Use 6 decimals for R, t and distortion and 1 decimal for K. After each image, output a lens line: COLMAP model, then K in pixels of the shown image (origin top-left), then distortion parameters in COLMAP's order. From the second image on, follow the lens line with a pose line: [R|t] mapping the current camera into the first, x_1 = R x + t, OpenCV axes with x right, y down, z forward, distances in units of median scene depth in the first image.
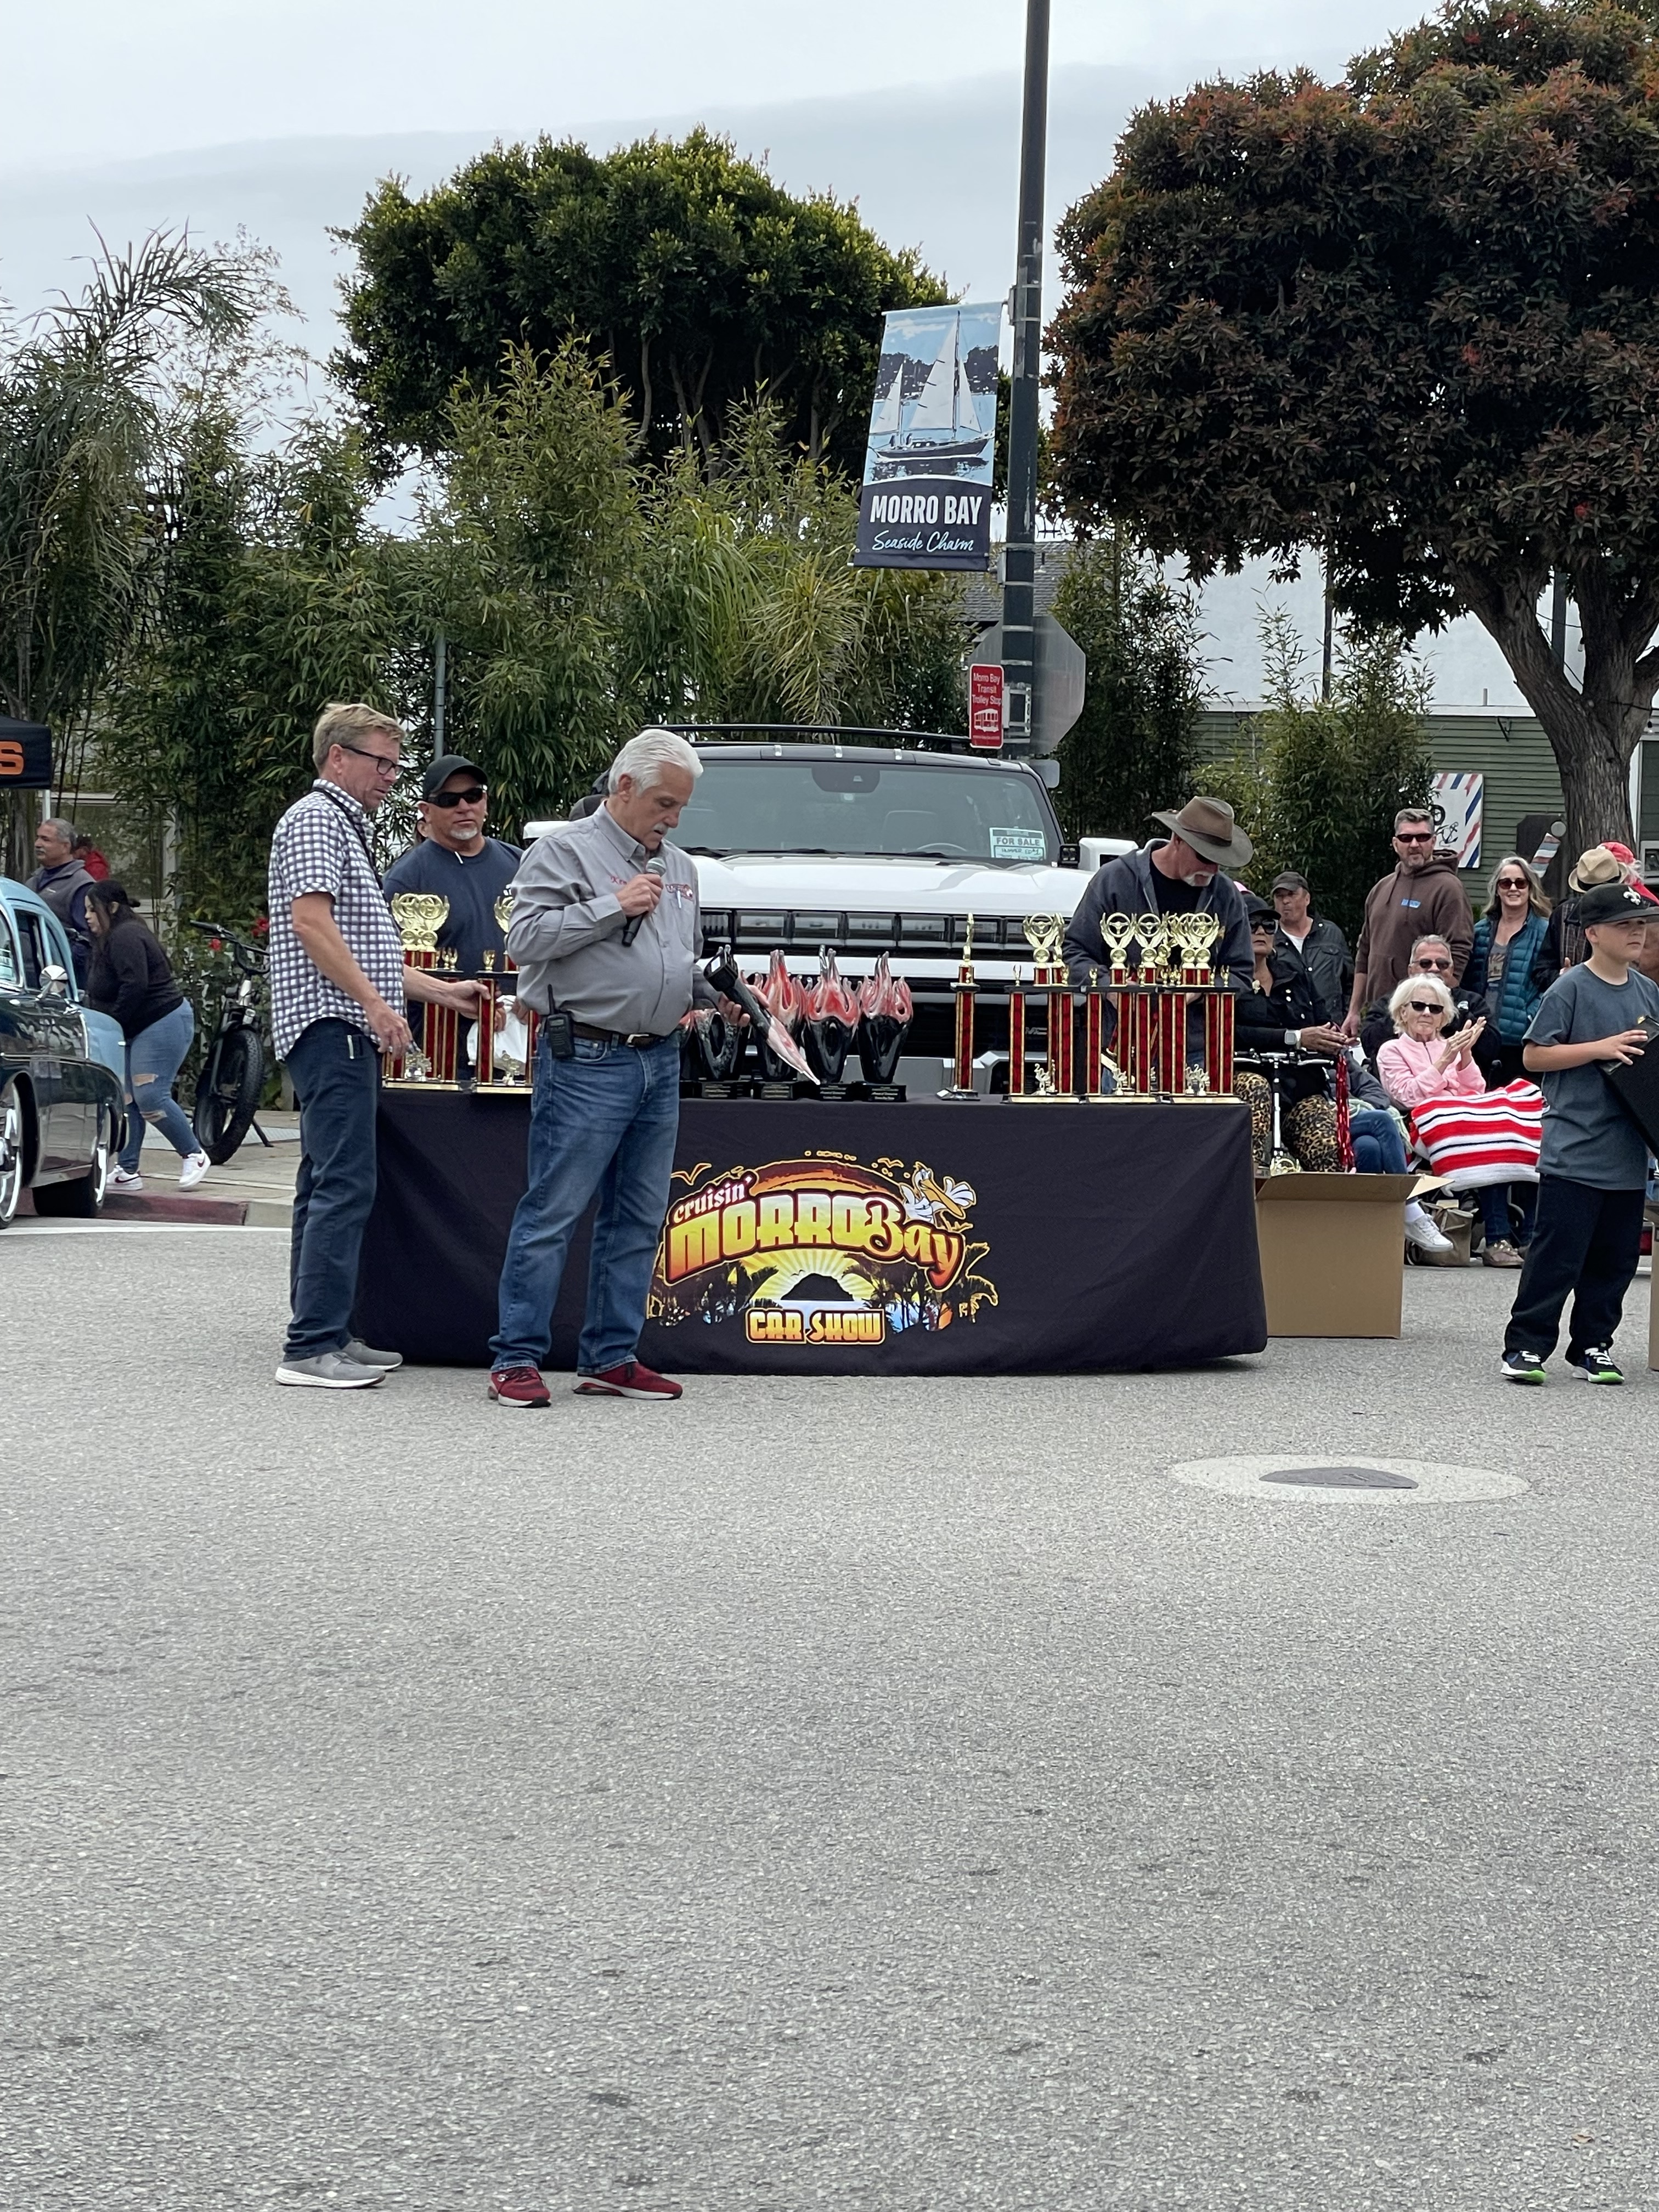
lens RADIAL K [[4333.4, 0, 814.2], [0, 4333.4, 1106.5], [0, 0, 1]] dist [0.571583, 0.000000]
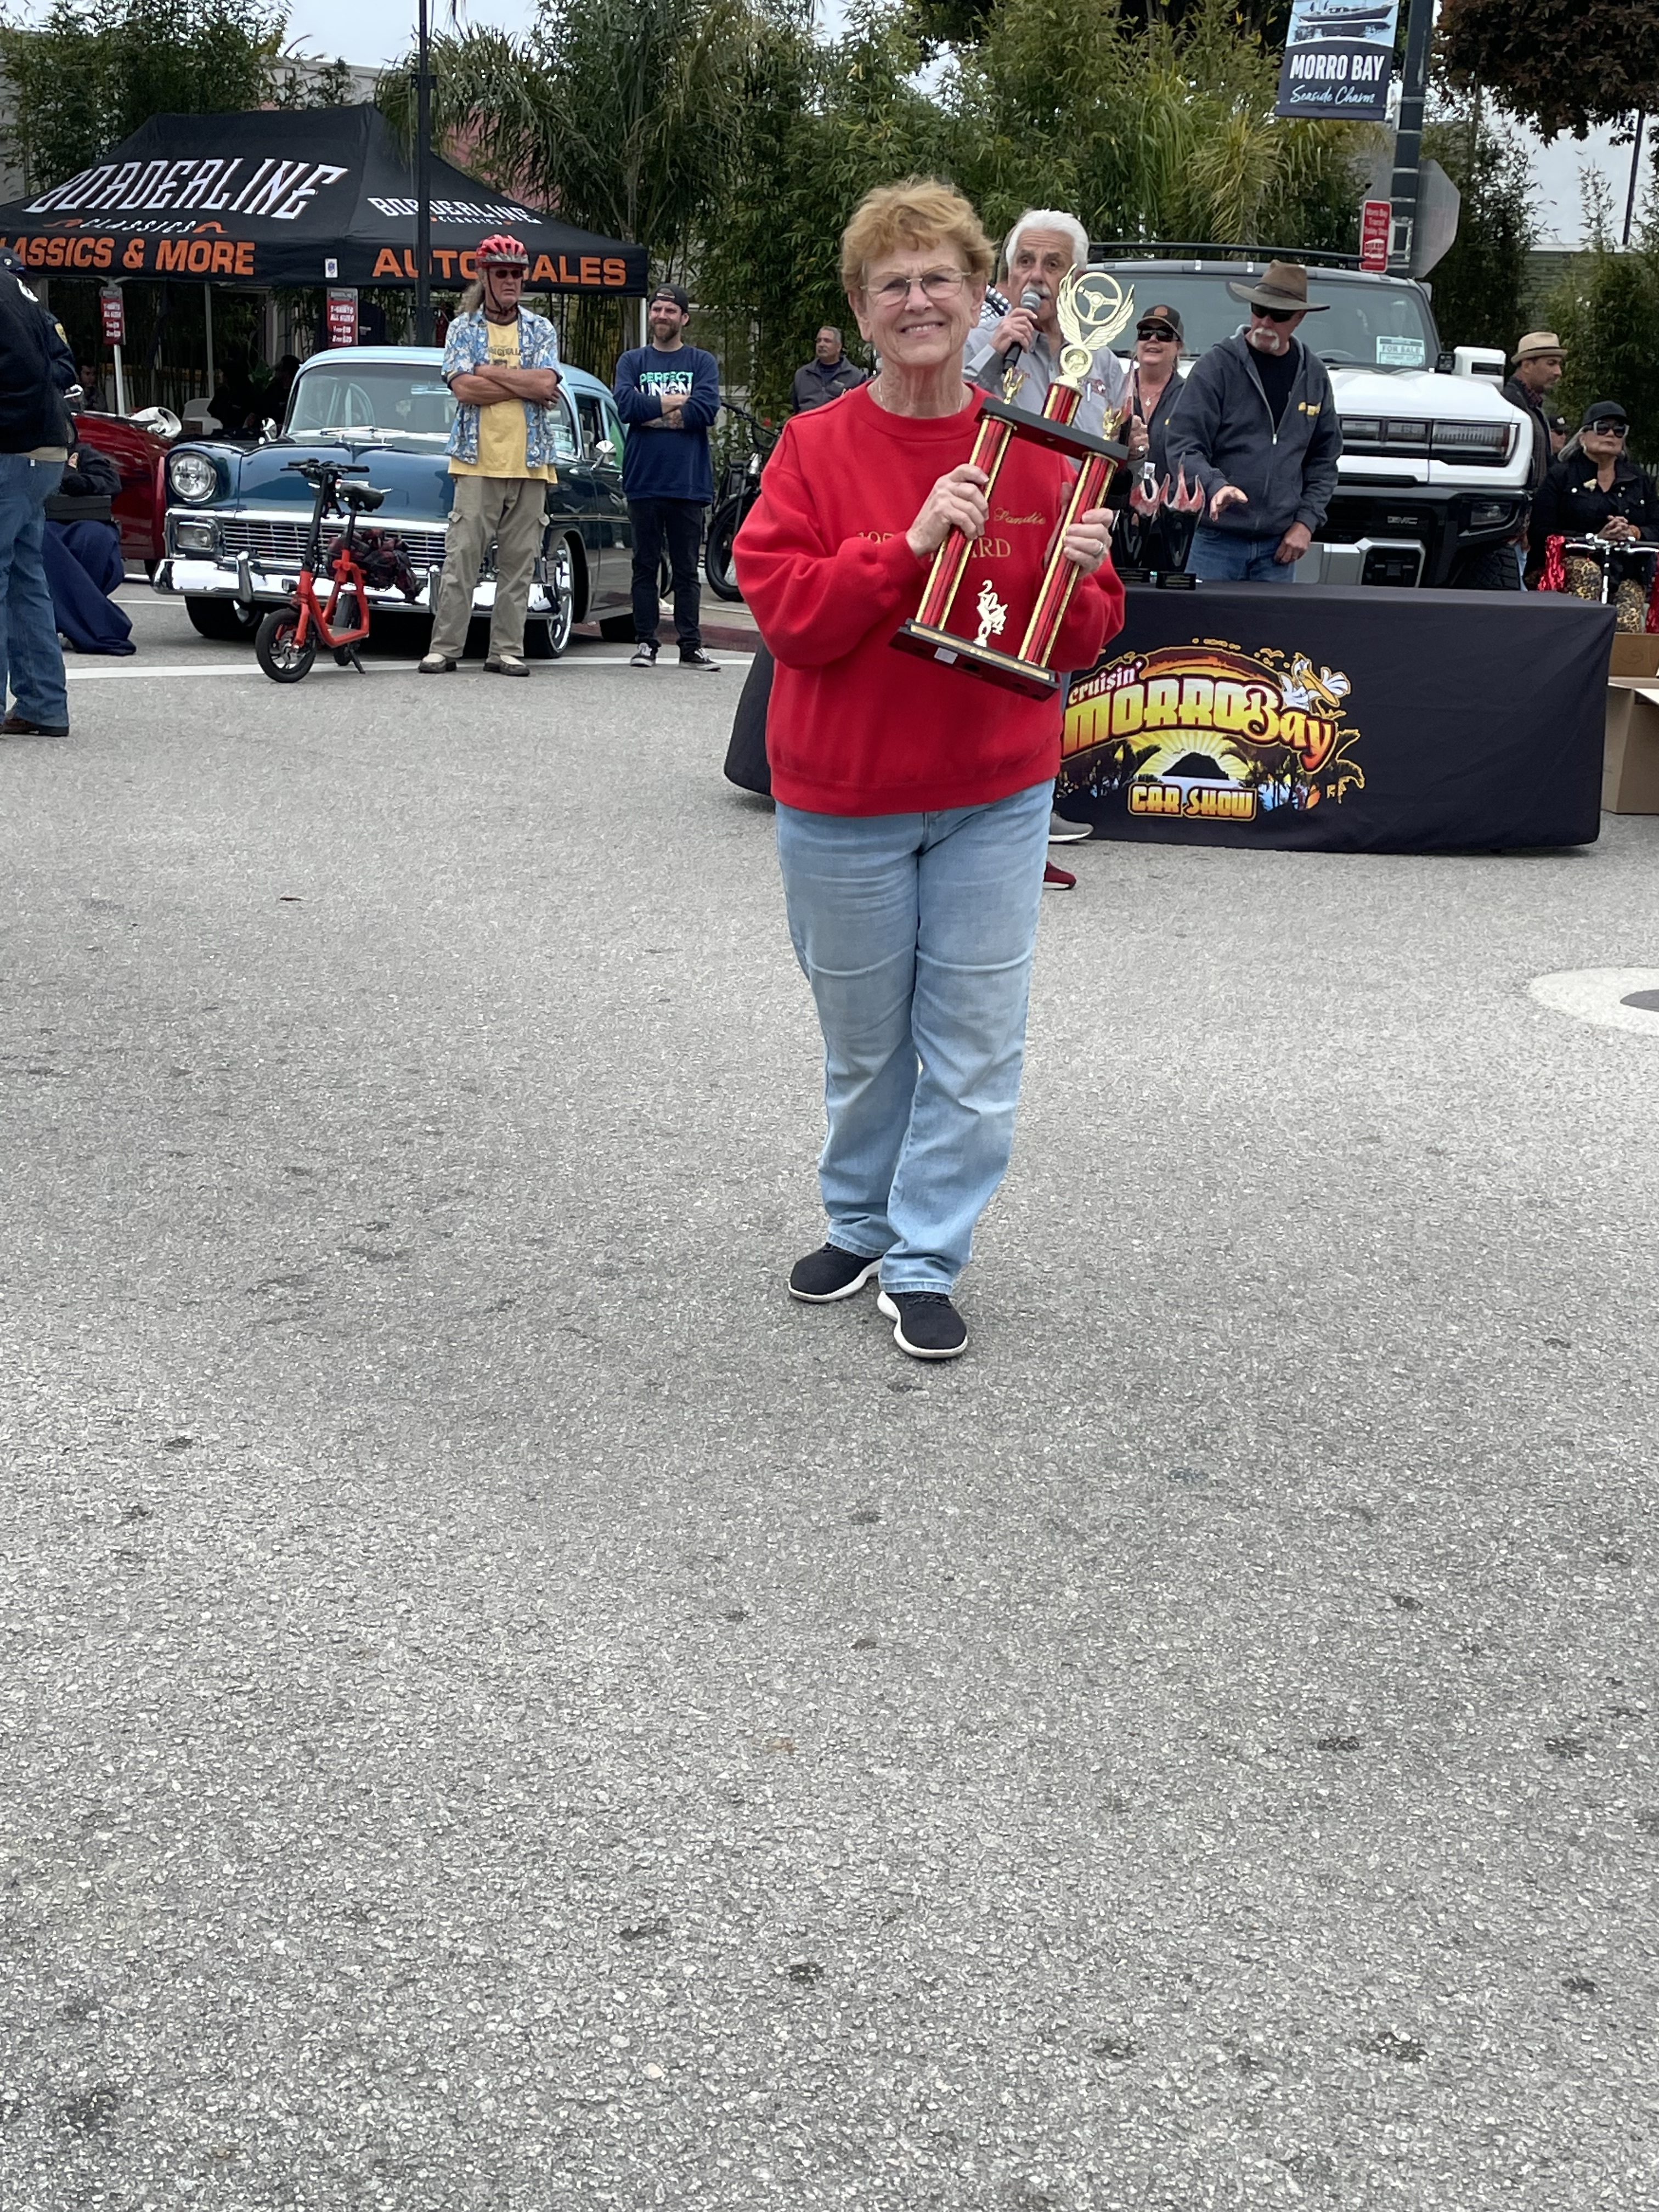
lens RADIAL K [[2924.8, 0, 805.0], [0, 2924.8, 1081.5], [0, 0, 1]] dist [0.080201, 0.000000]
pose [[0.989941, 0.055344, -0.130204, 0.003577], [-0.030494, 0.982149, 0.185619, -0.014522], [0.138152, -0.179781, 0.973957, 0.248659]]
